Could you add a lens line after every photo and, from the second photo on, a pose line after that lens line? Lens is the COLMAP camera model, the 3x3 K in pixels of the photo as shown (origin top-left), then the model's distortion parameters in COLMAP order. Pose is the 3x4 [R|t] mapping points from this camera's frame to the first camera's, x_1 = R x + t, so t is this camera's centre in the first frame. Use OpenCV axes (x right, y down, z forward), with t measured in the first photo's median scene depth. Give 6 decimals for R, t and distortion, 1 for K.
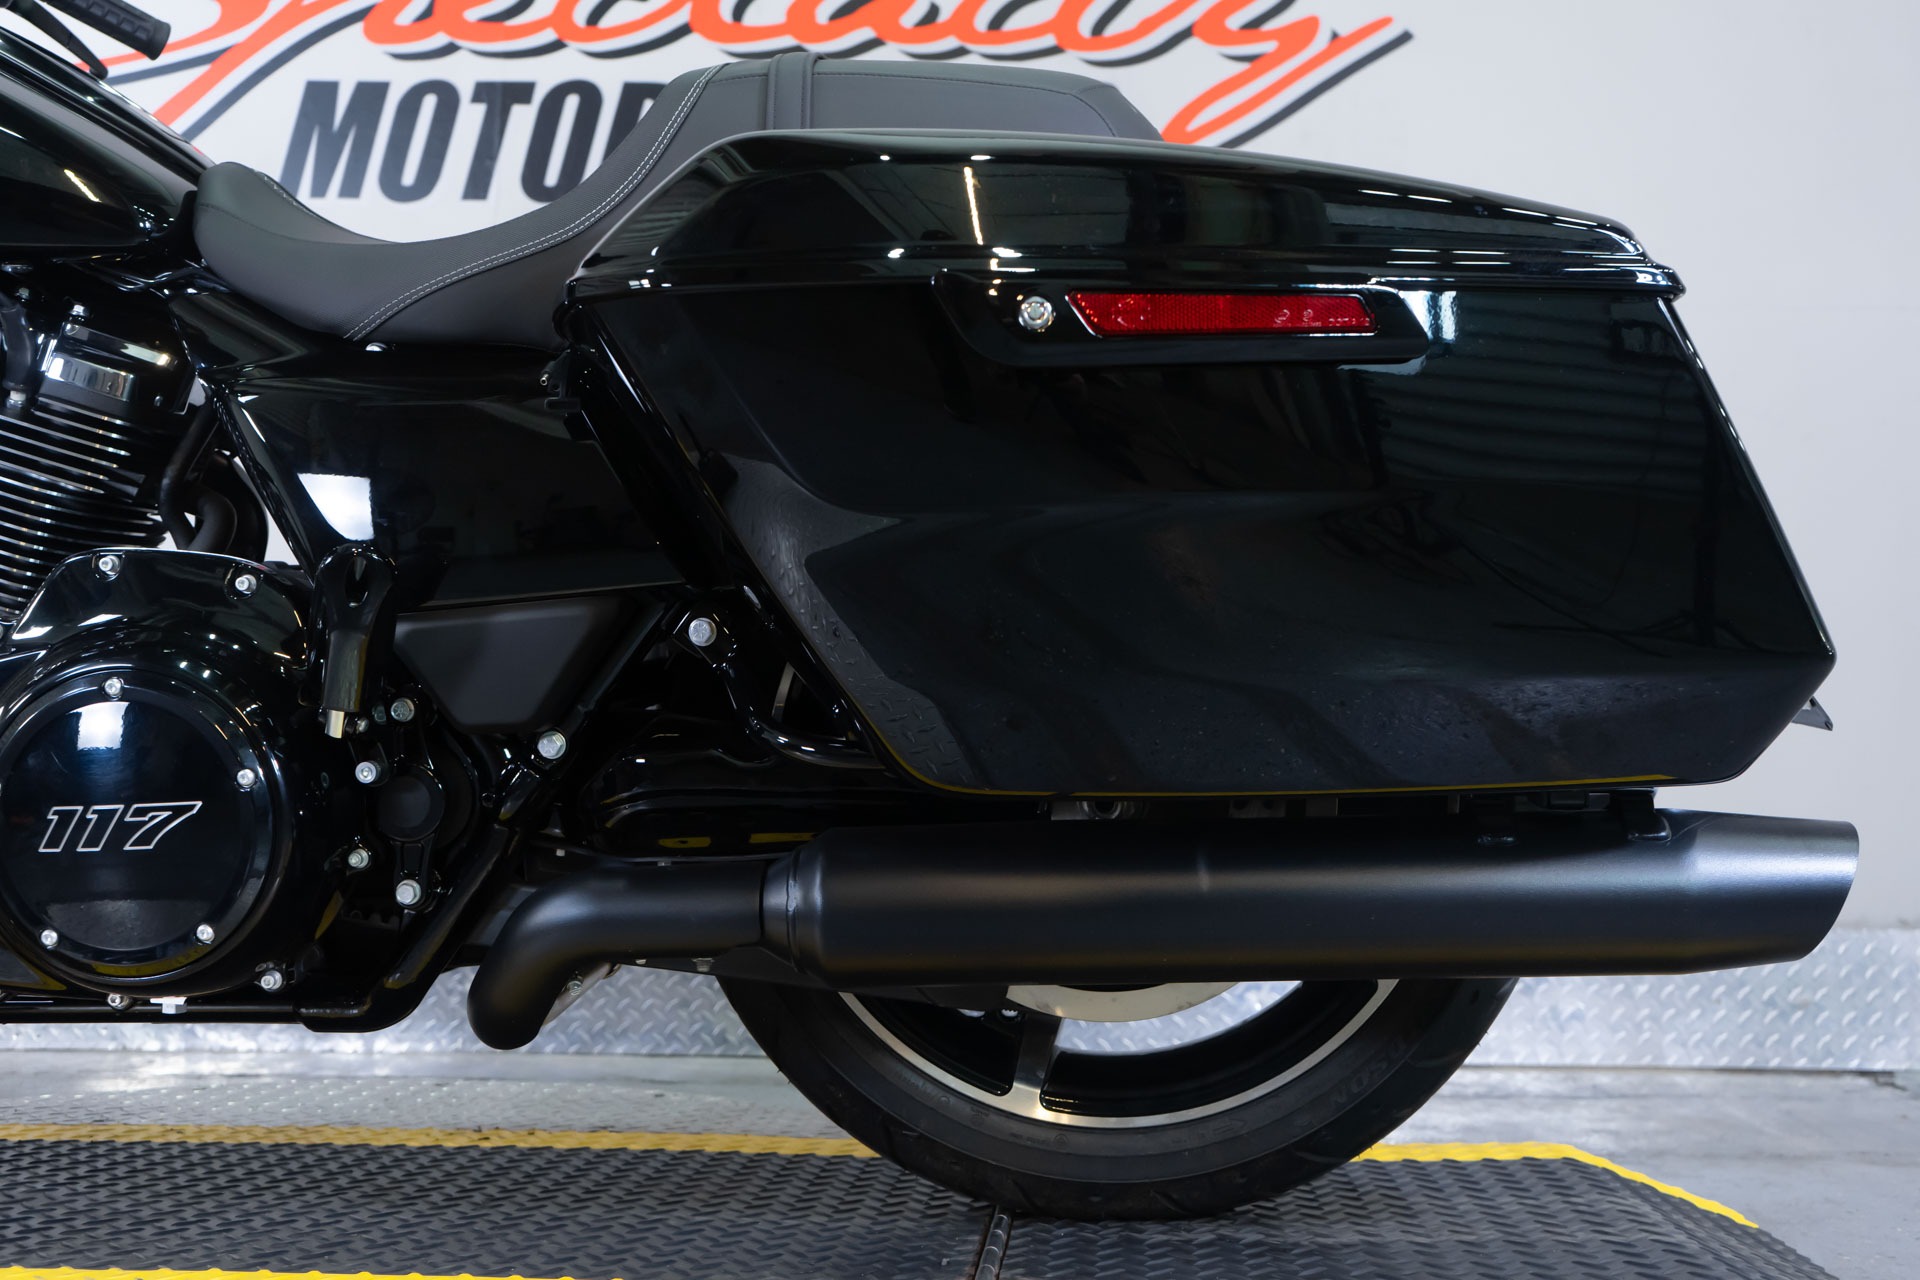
lens RADIAL K [[2002.2, 0, 995.5], [0, 2002.2, 649.5], [0, 0, 1]] dist [0.020979, 0.000000]
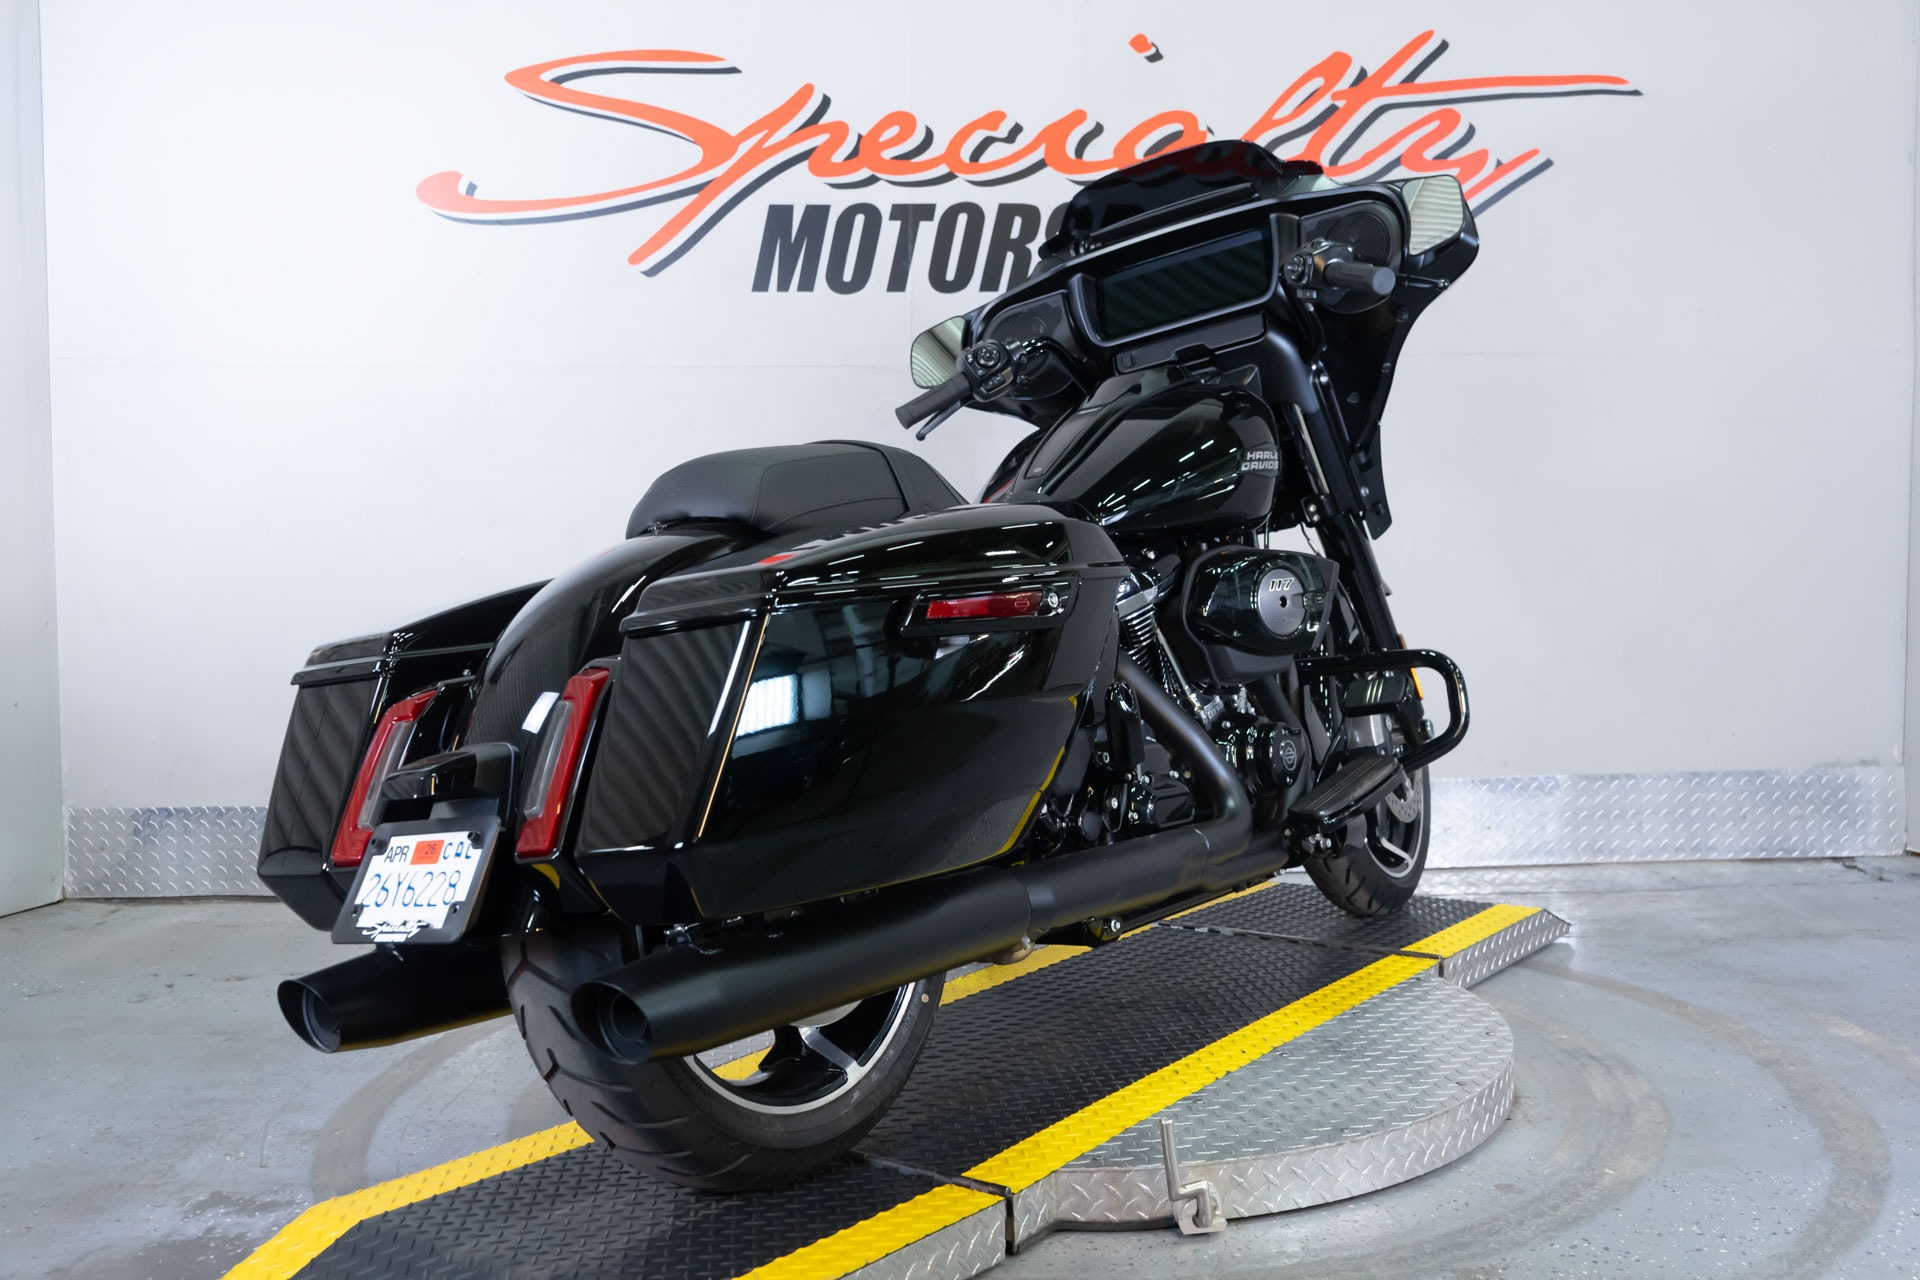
lens RADIAL K [[1941.7, 0, 954.3], [0, 1941.7, 643.2], [0, 0, 1]] dist [0.011221, 0.000000]
pose [[0.997850, -0.033948, 0.056053, -0.304591], [0.025045, 0.987982, 0.152527, -0.187345], [-0.060557, -0.150795, 0.986709, -0.391041]]
